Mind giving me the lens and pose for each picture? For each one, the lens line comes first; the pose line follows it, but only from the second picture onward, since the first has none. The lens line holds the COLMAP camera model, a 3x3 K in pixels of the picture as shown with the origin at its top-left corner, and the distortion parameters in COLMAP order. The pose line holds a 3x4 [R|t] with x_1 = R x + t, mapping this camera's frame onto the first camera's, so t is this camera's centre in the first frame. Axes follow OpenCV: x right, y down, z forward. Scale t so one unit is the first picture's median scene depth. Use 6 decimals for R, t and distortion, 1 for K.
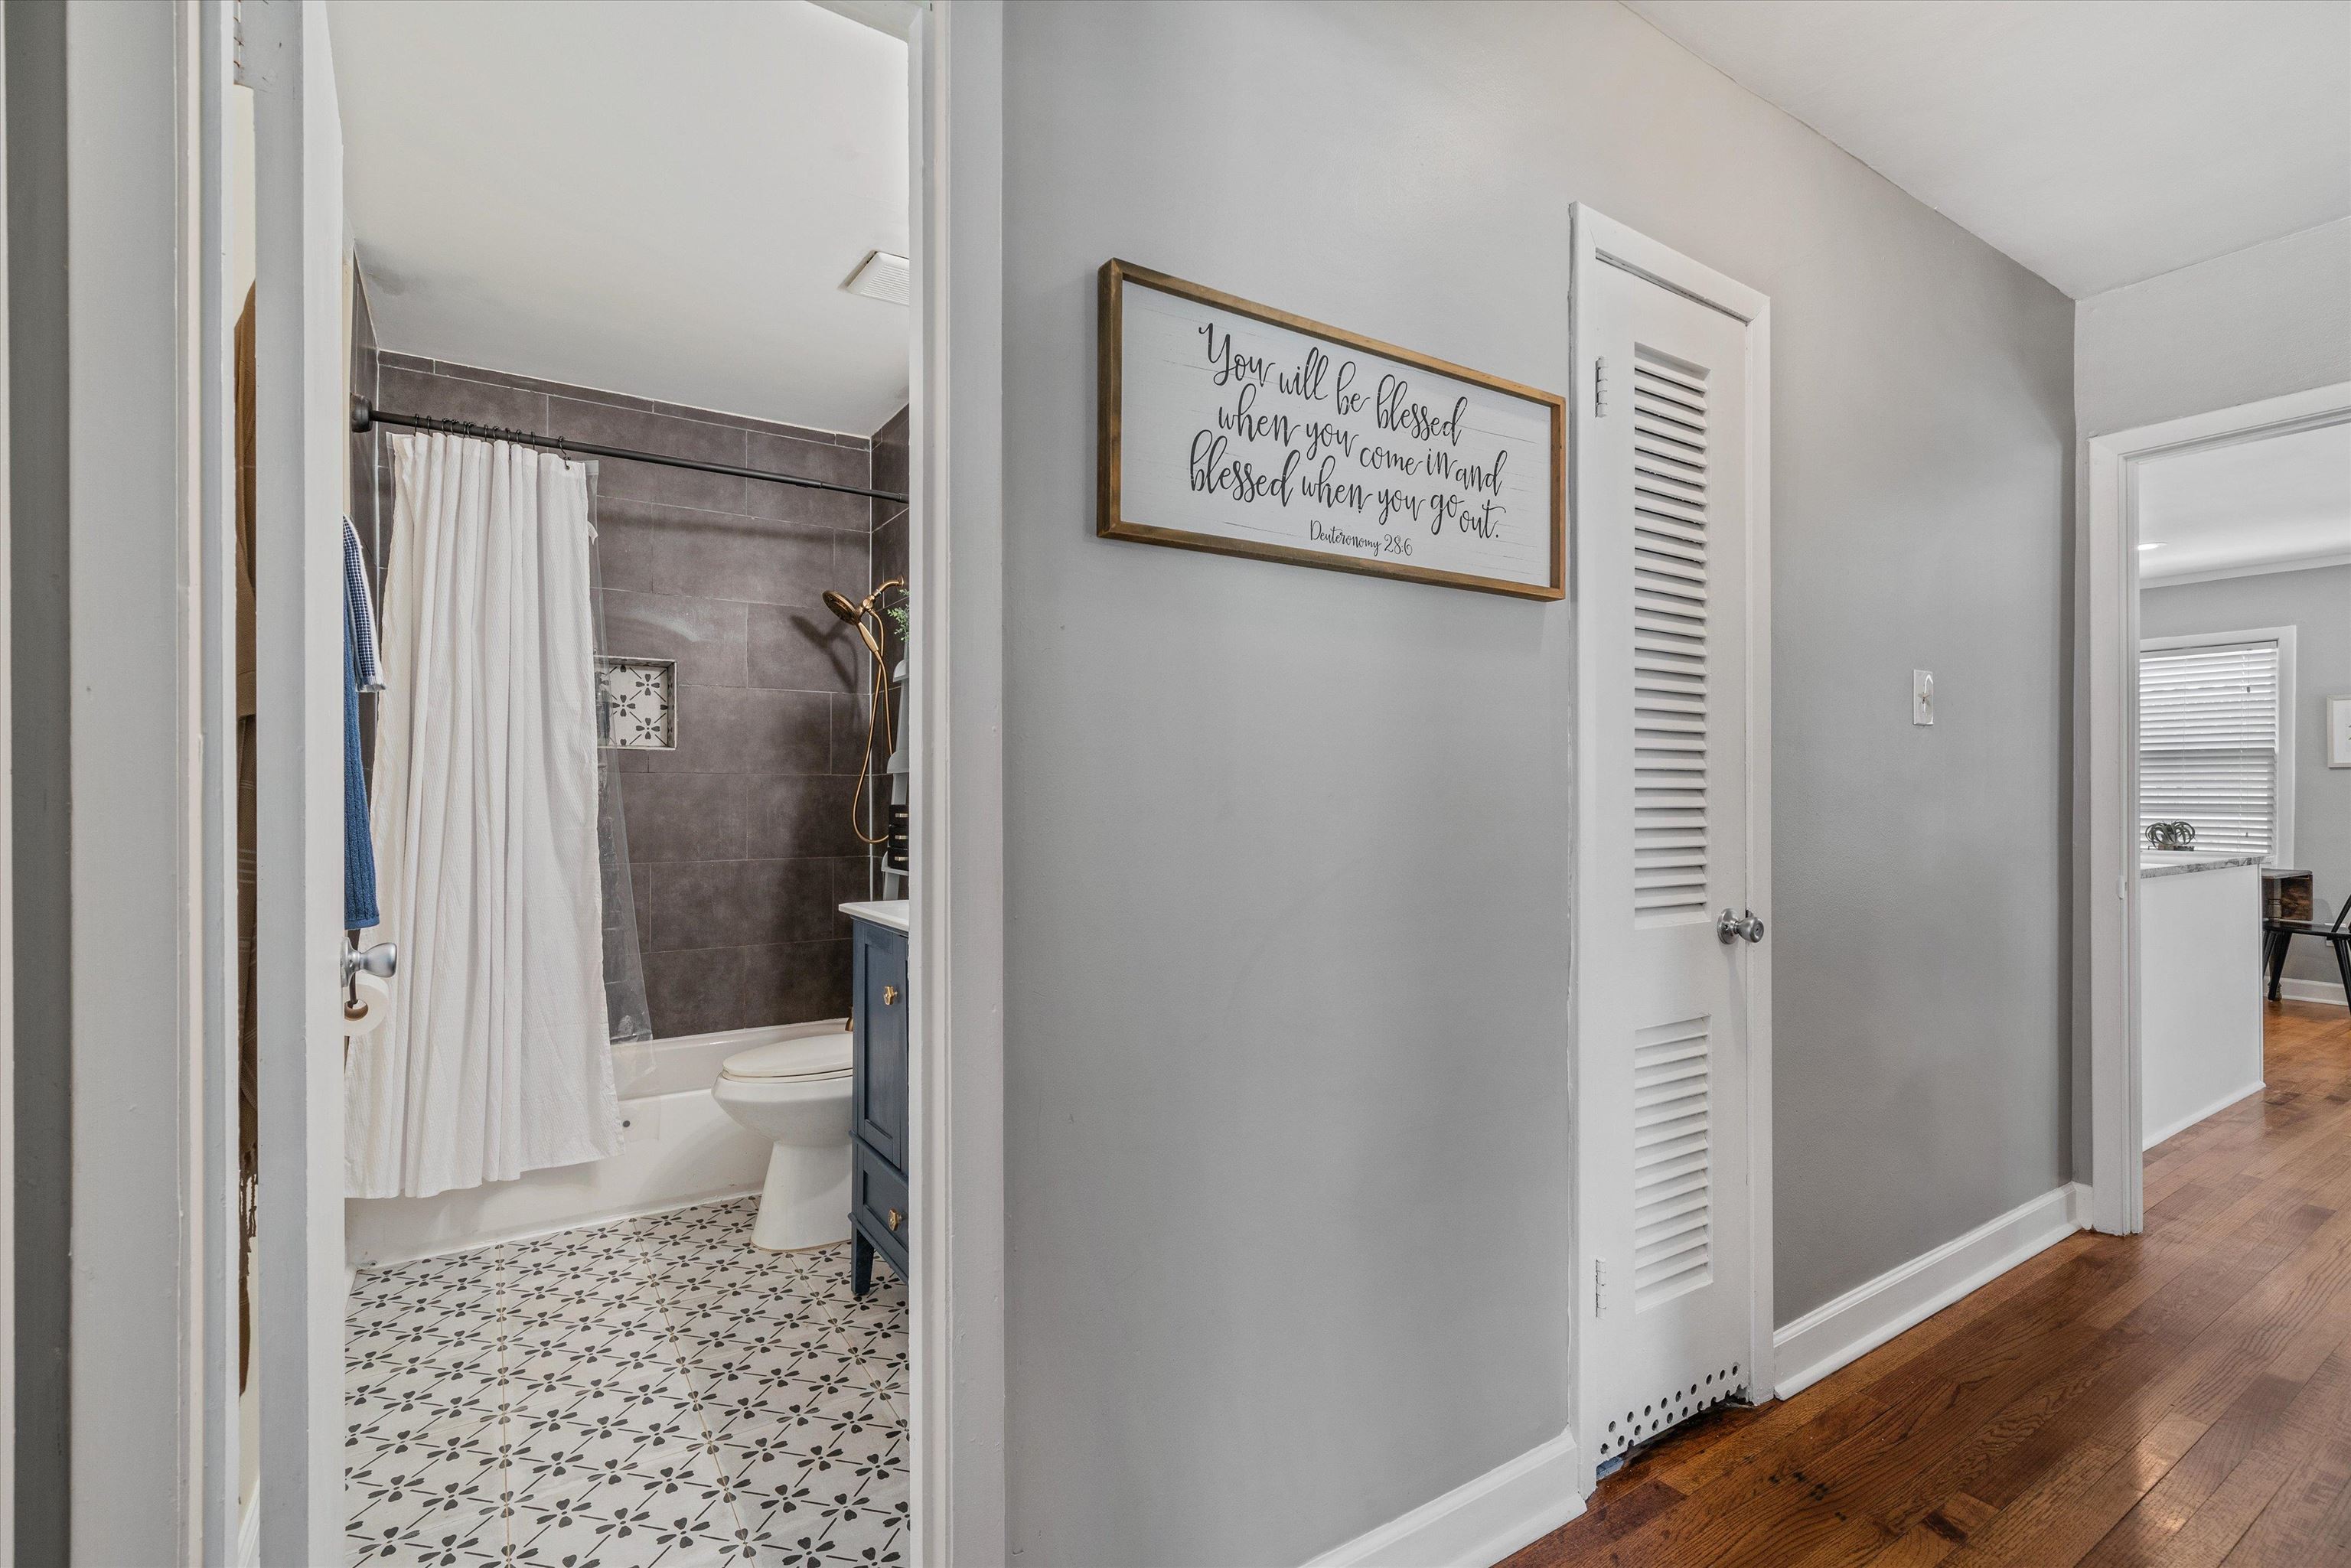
lens RADIAL K [[1071.4, 0, 1173.9], [0, 1071.4, 792.2], [0, 0, 1]] dist [0.002801, -0.000085]
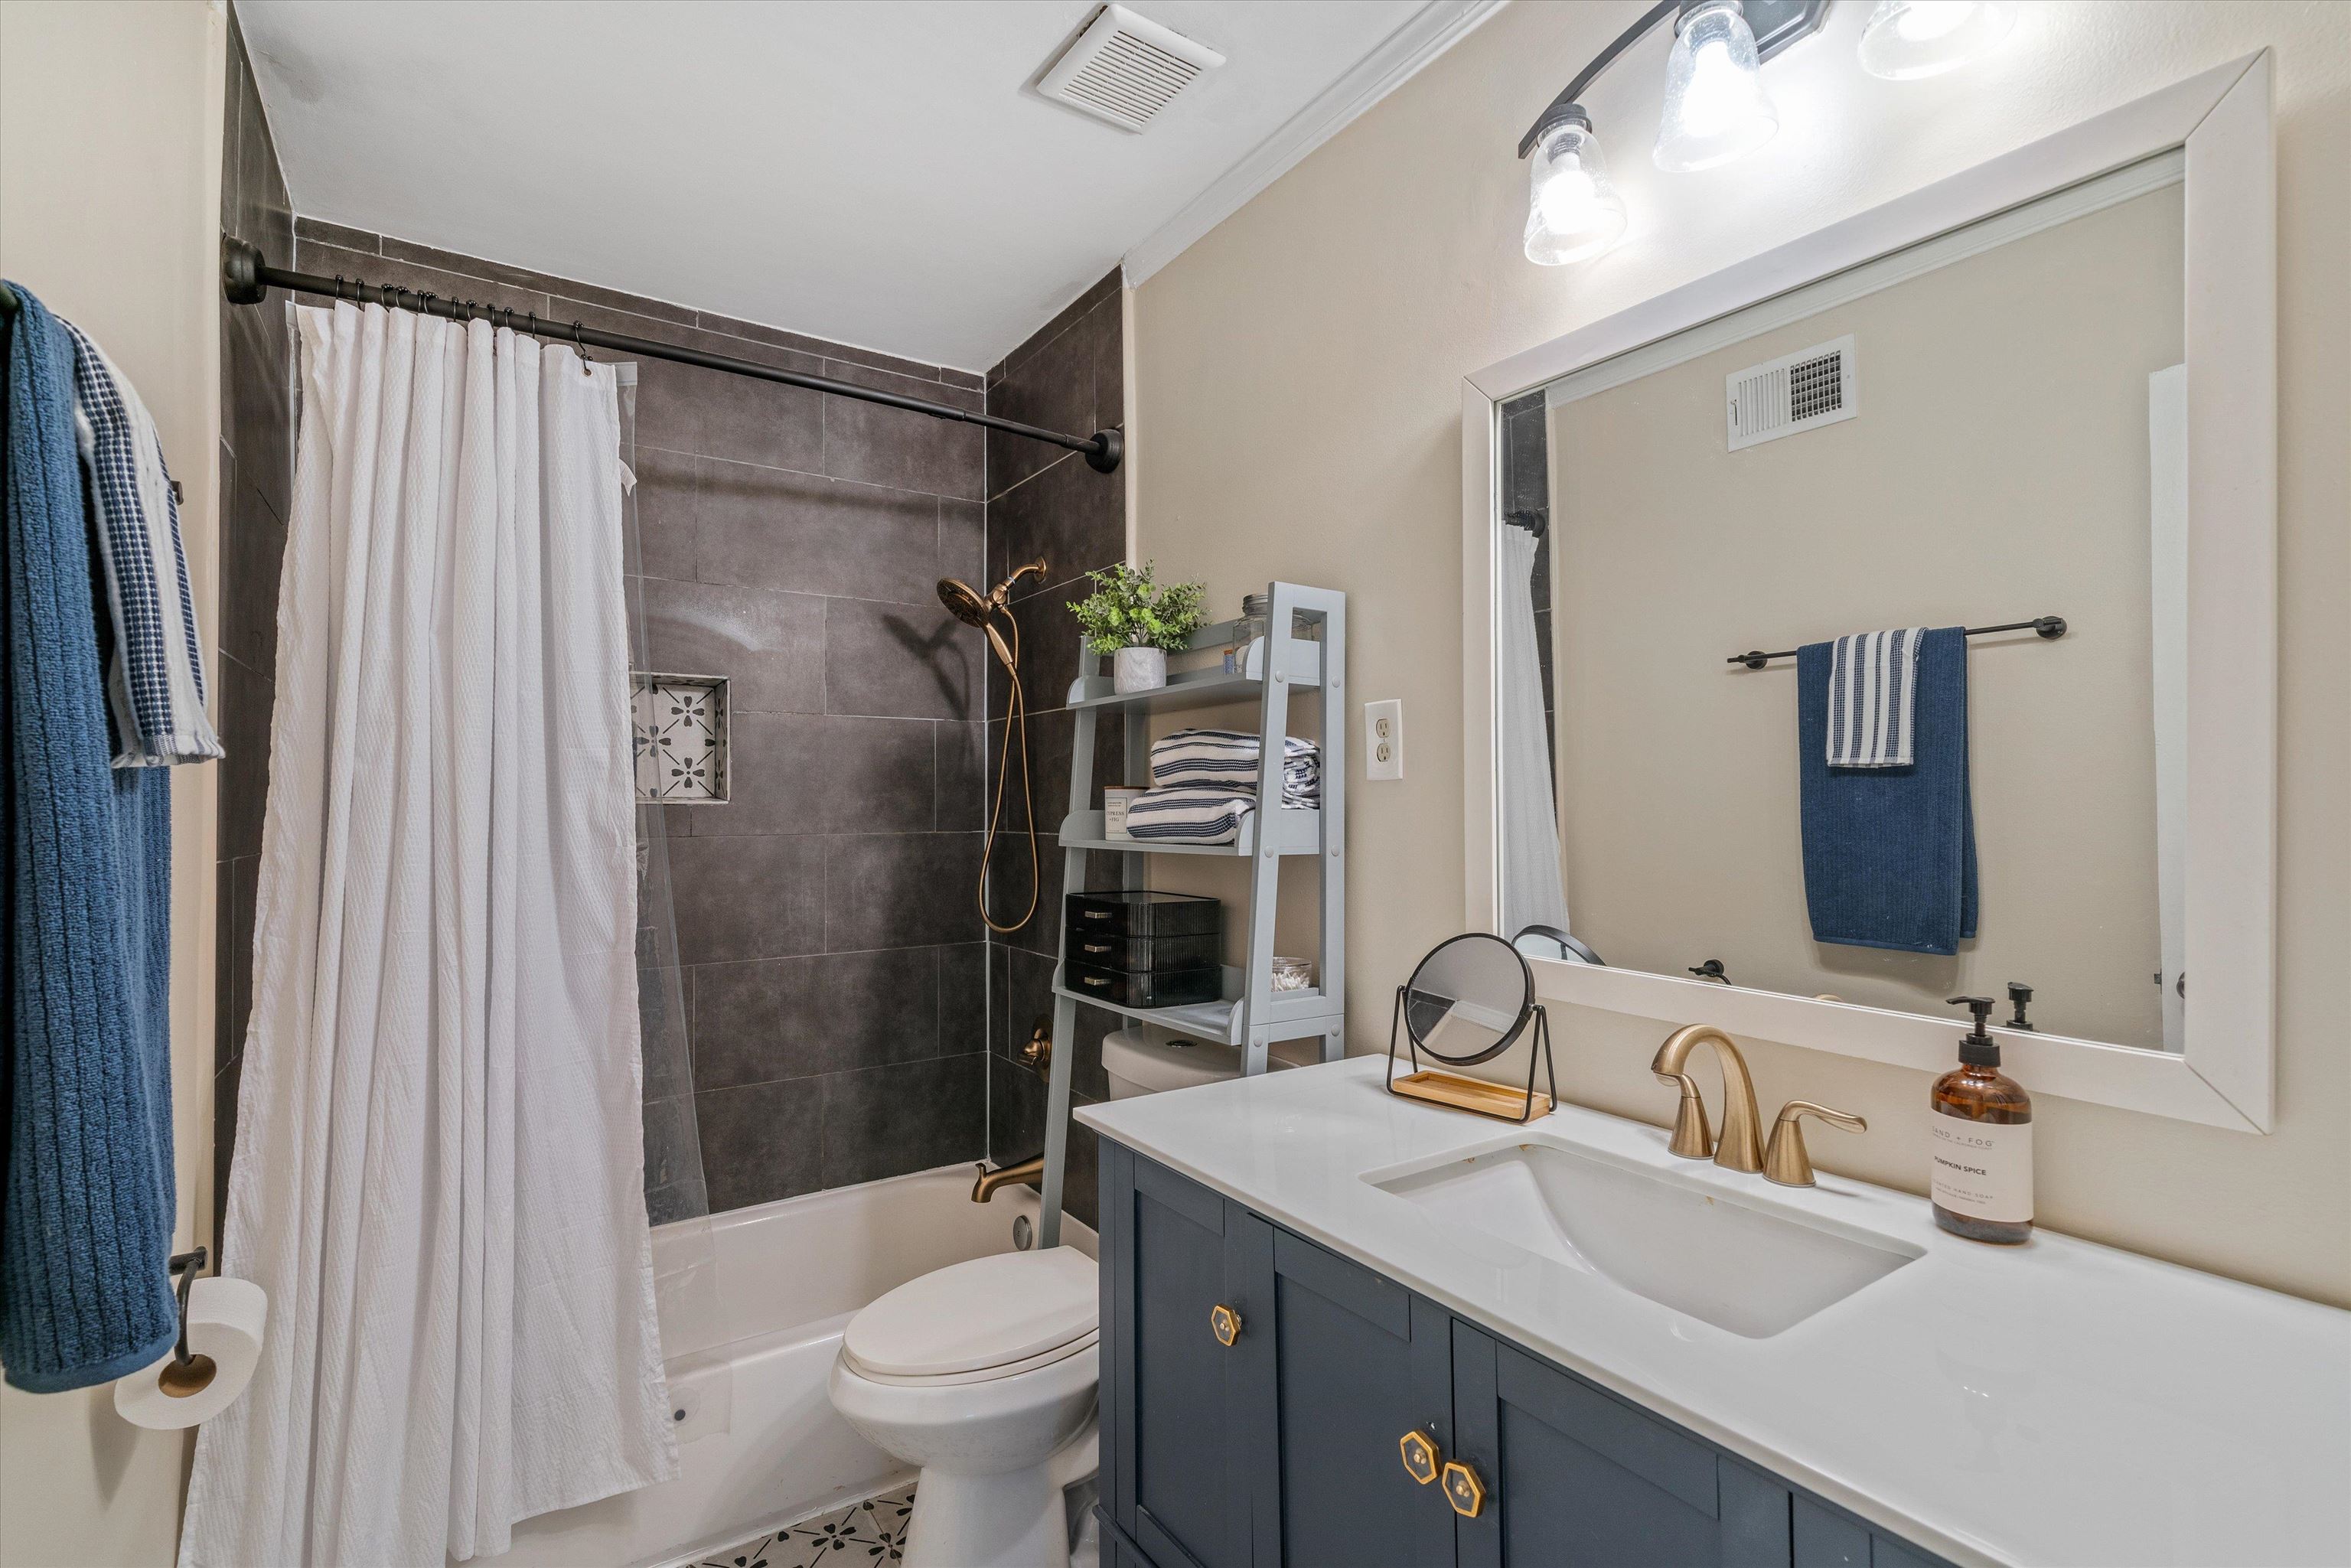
lens RADIAL K [[1071.4, 0, 1176.9], [0, 1071.4, 789.4], [0, 0, 1]] dist [0.002801, -0.000085]
pose [[0.999845, -0.005165, 0.016826, -0.178875], [0.005331, 0.999937, -0.009840, -0.039822], [-0.016774, 0.009928, 0.999810, 0.284490]]
